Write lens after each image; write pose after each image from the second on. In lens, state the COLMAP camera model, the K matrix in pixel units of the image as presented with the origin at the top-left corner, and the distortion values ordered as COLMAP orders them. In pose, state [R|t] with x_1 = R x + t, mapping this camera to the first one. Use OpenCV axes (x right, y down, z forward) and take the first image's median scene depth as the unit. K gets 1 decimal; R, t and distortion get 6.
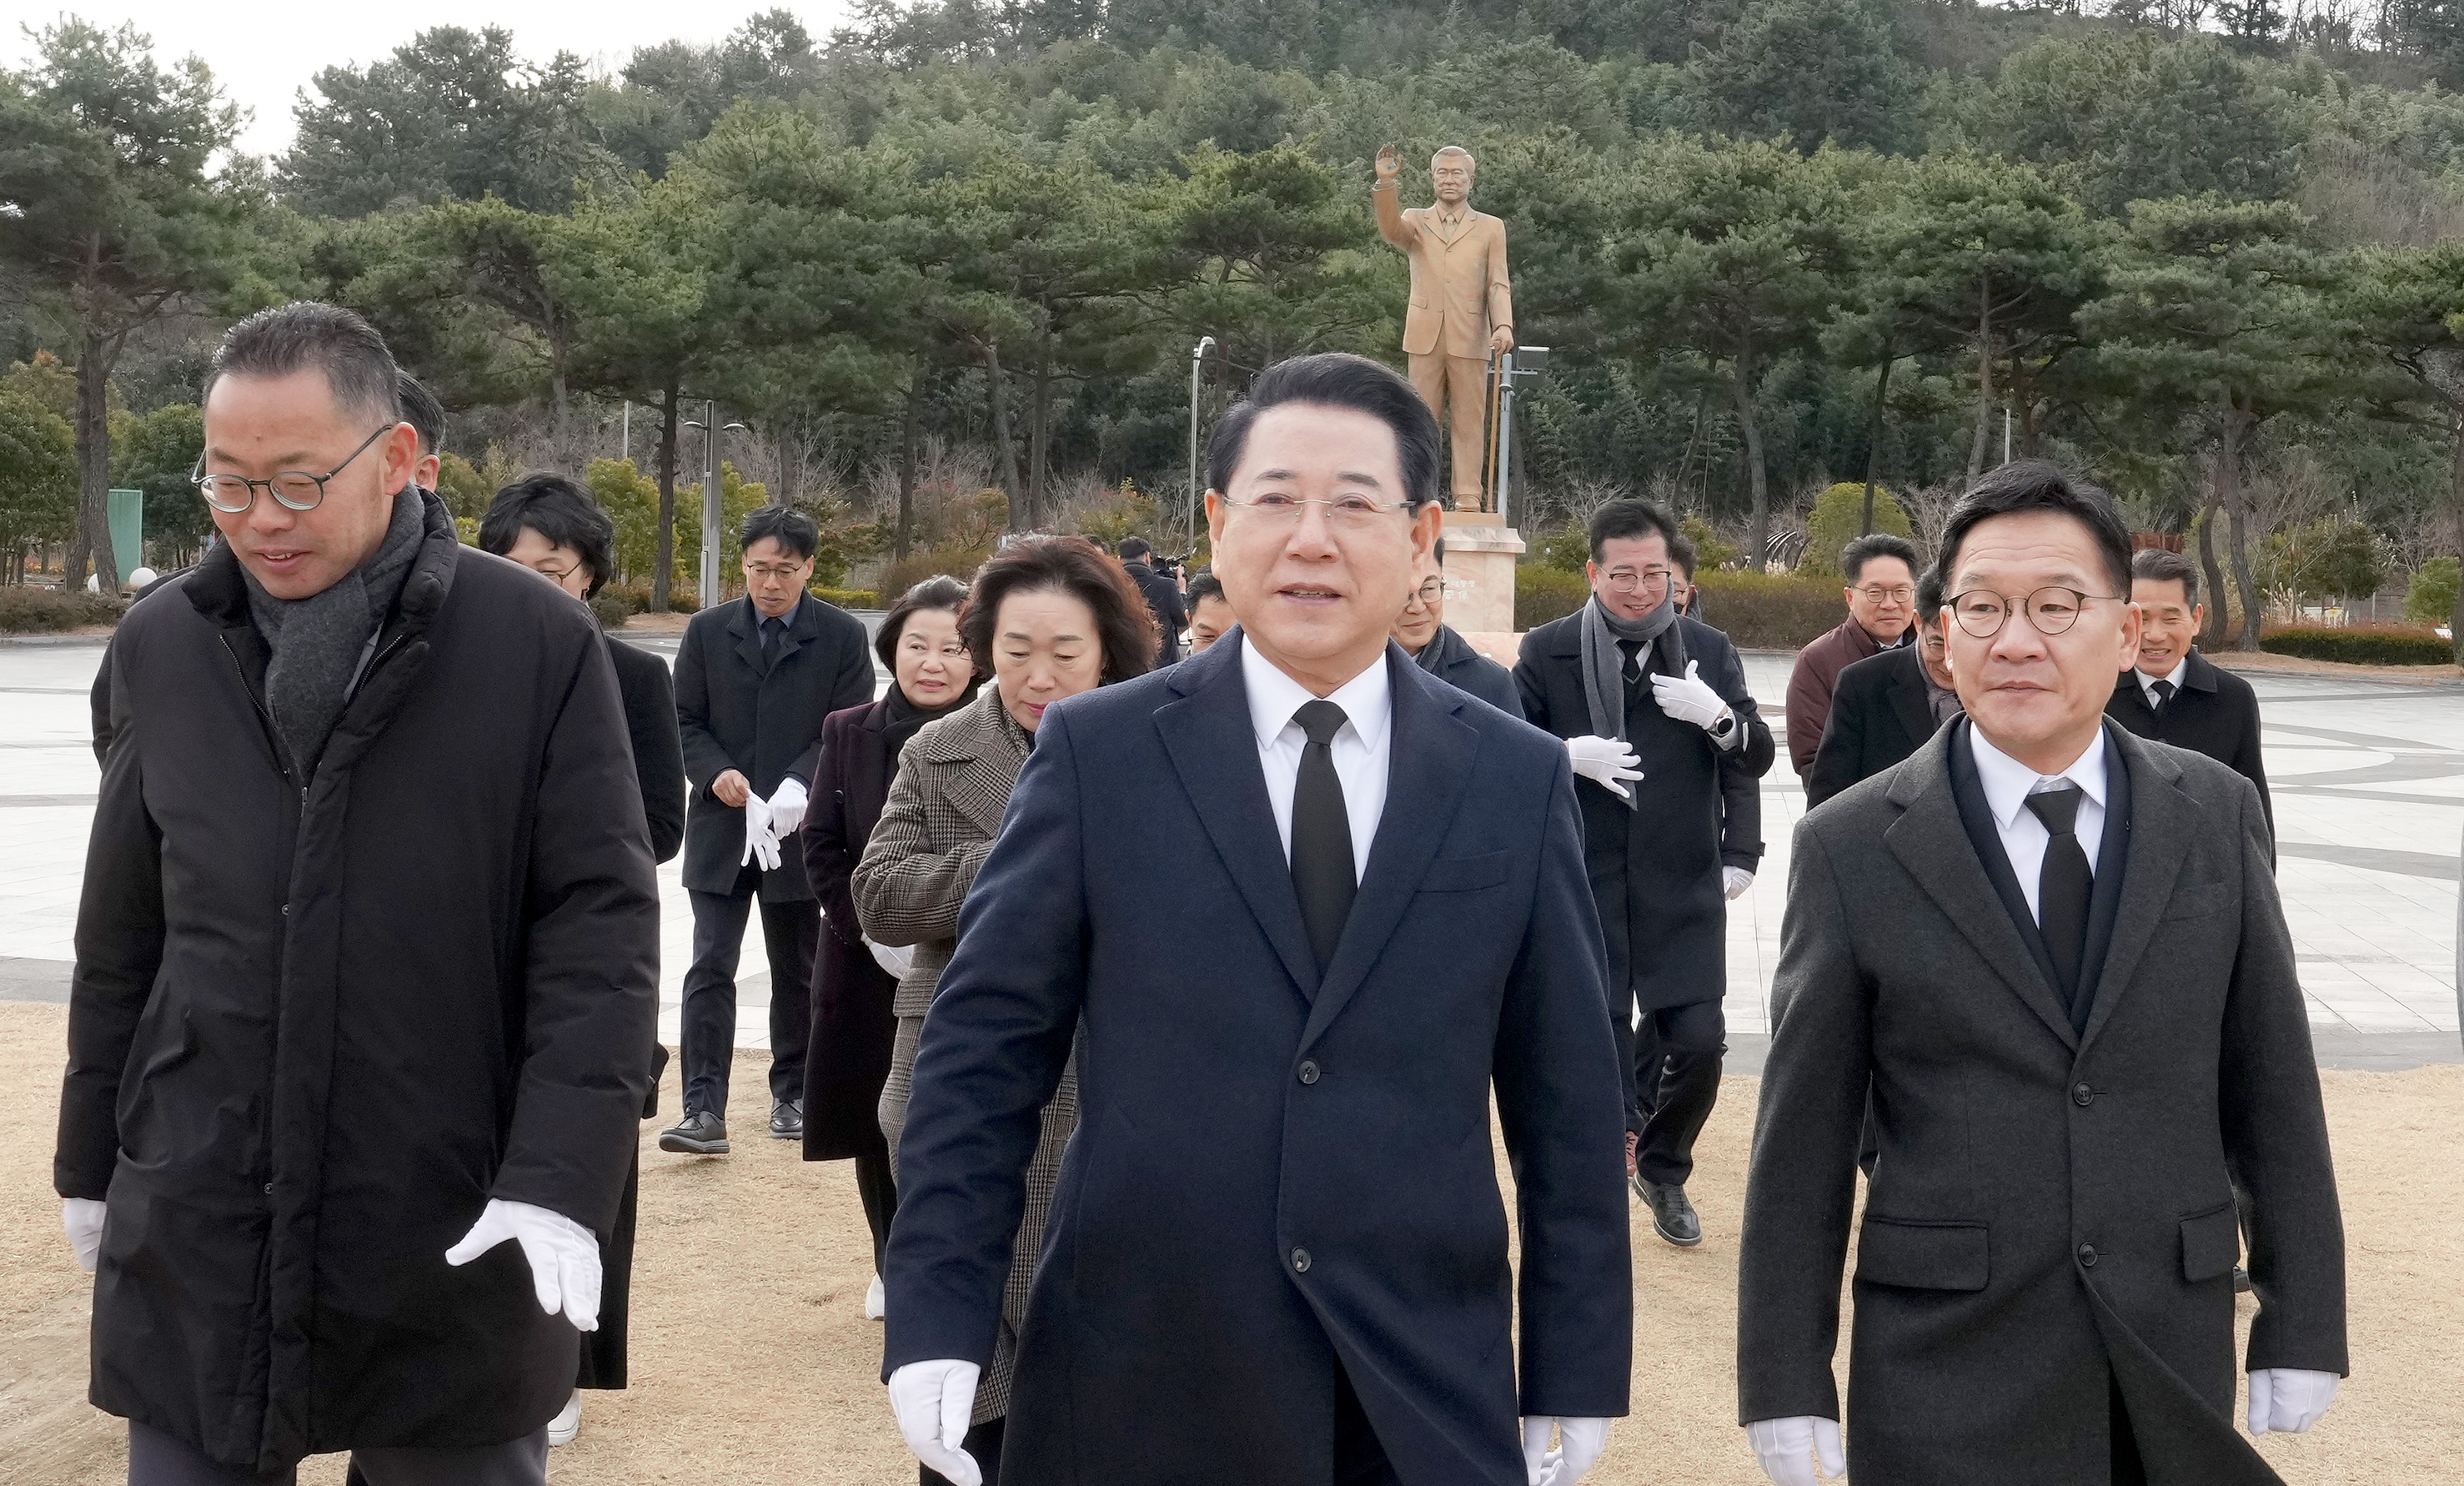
lens RADIAL K [[1714.8, 0, 1230.2], [0, 1714.8, 738.1], [0, 0, 1]] dist [-0.034580, -0.005053]
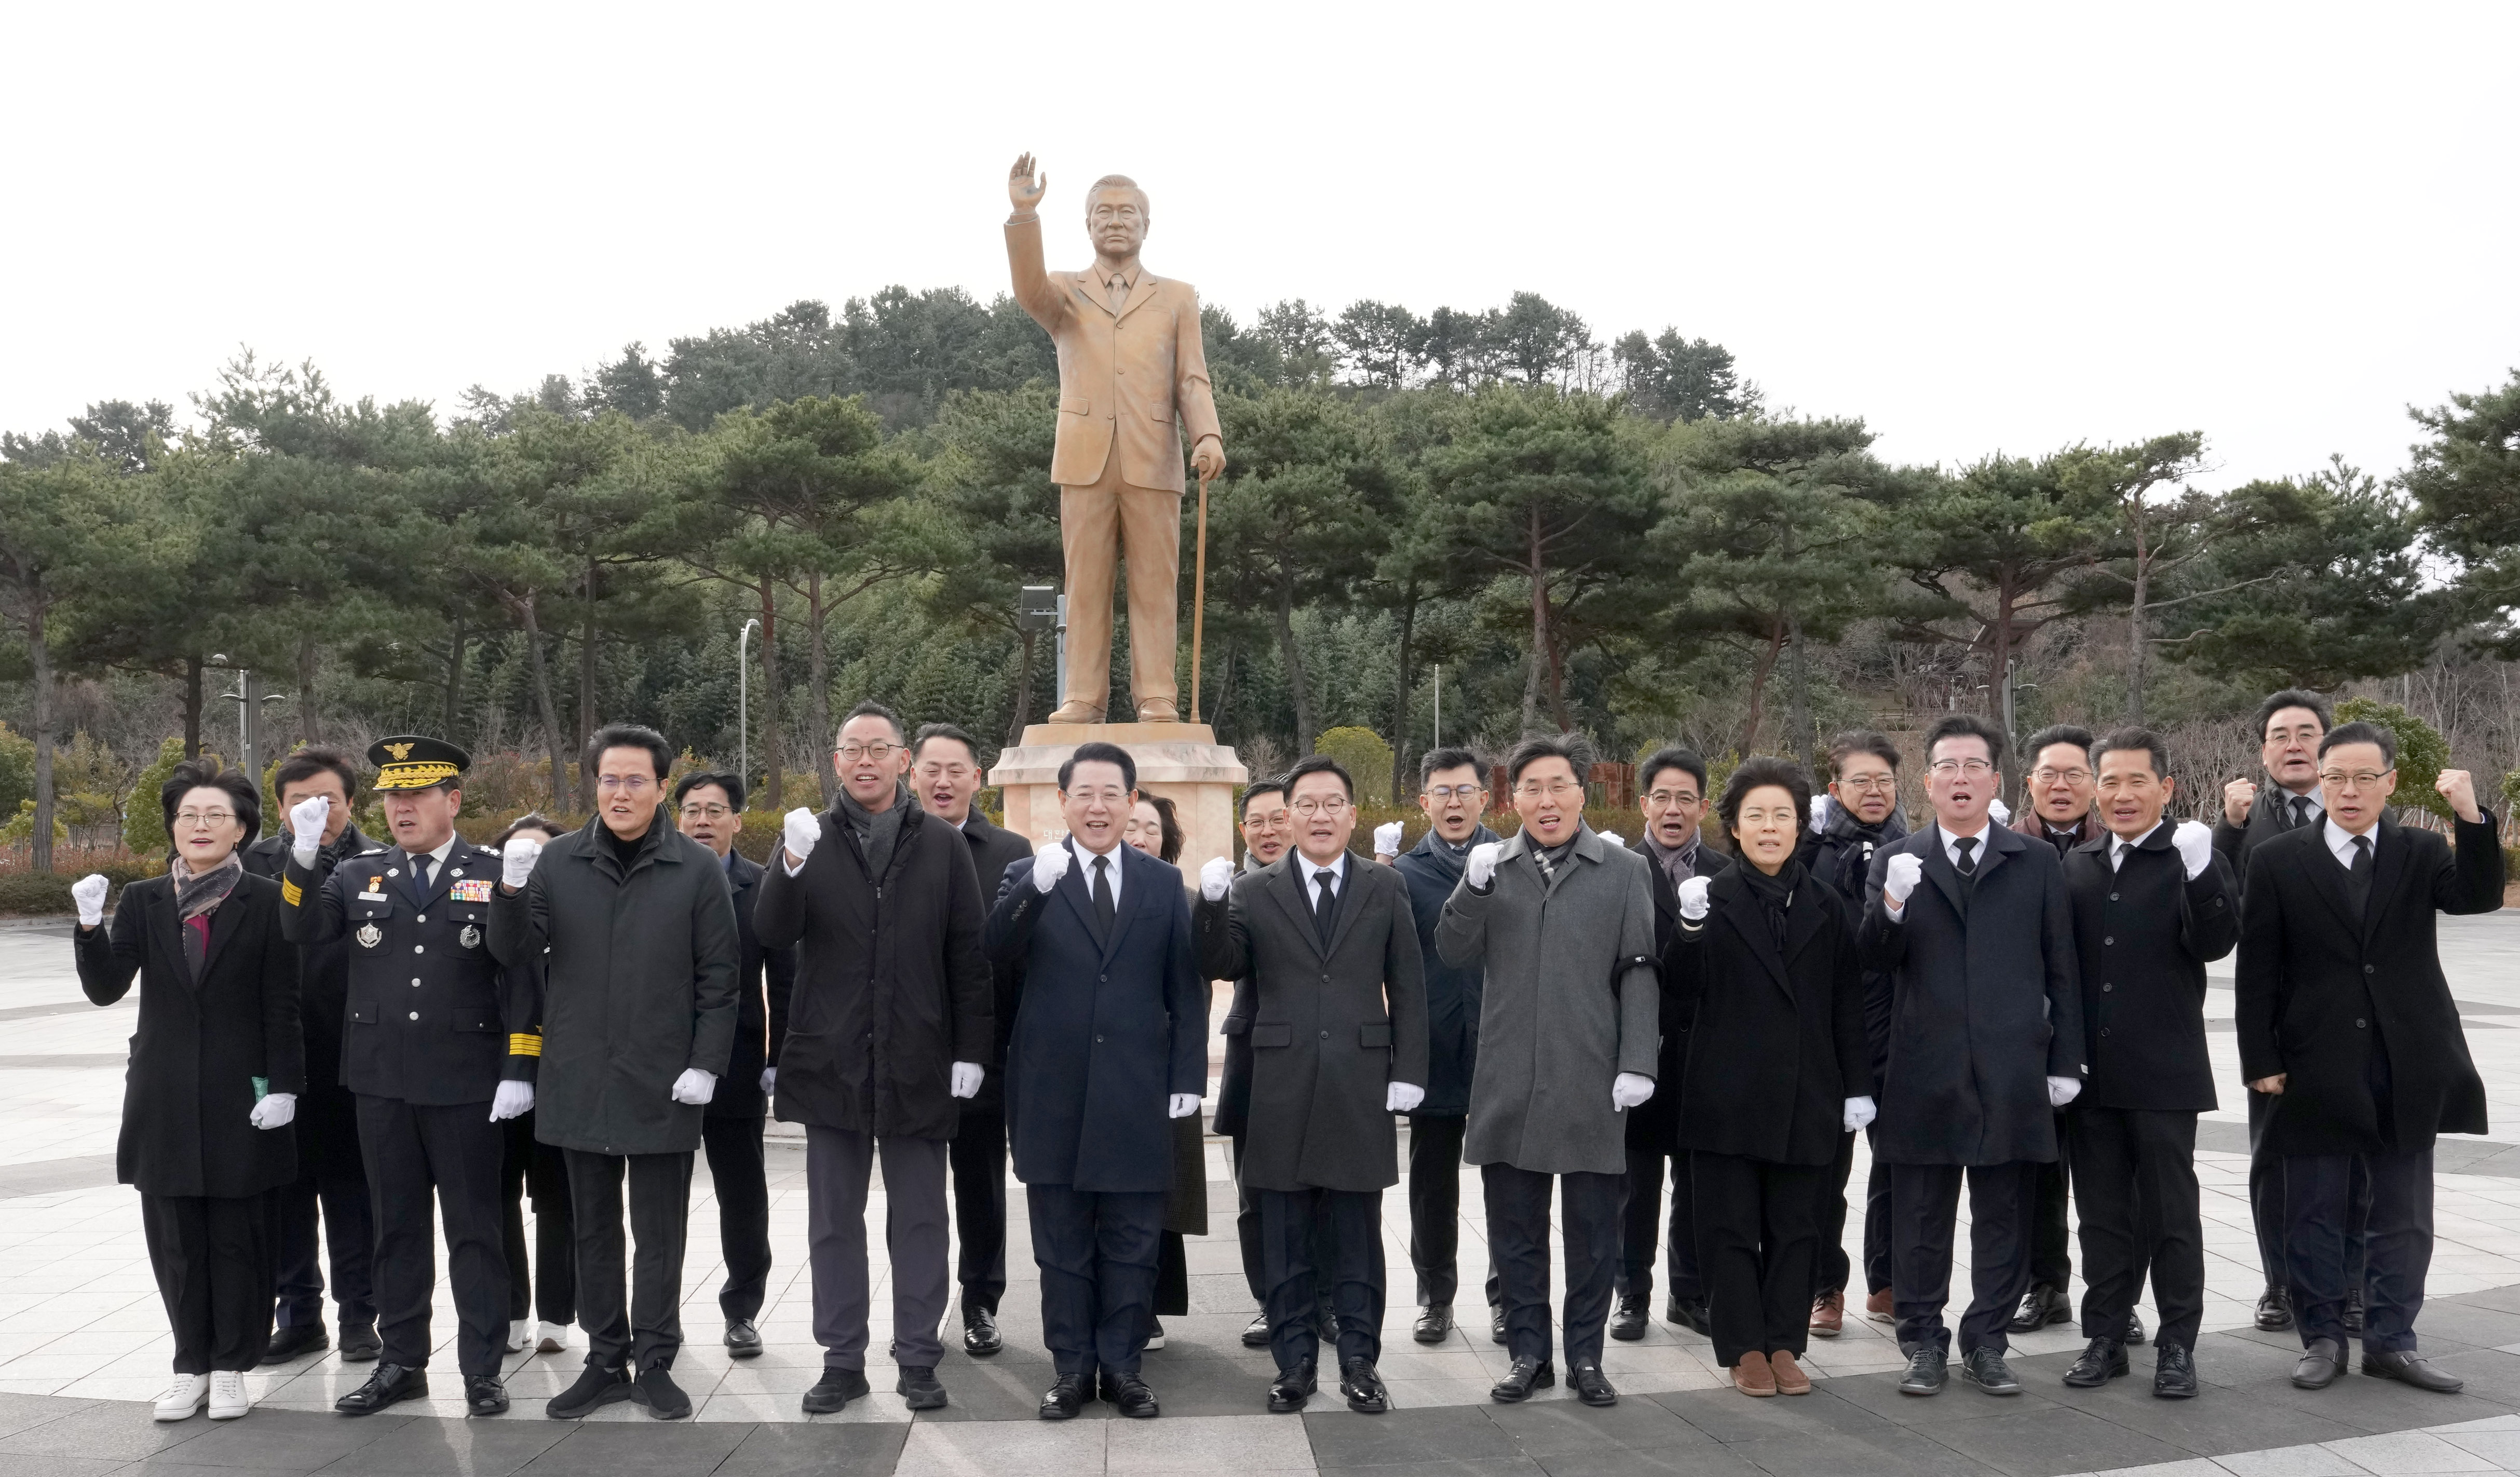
lens RADIAL K [[3158.6, 0, 1258.6], [0, 3158.6, 745.5], [0, 0, 1]] dist [0.016174, 0.000000]
pose [[0.989255, -0.030371, 0.143011, 0.010687], [0.047233, 0.992121, -0.116035, 0.075156], [-0.138360, 0.121543, 0.982896, -0.774376]]
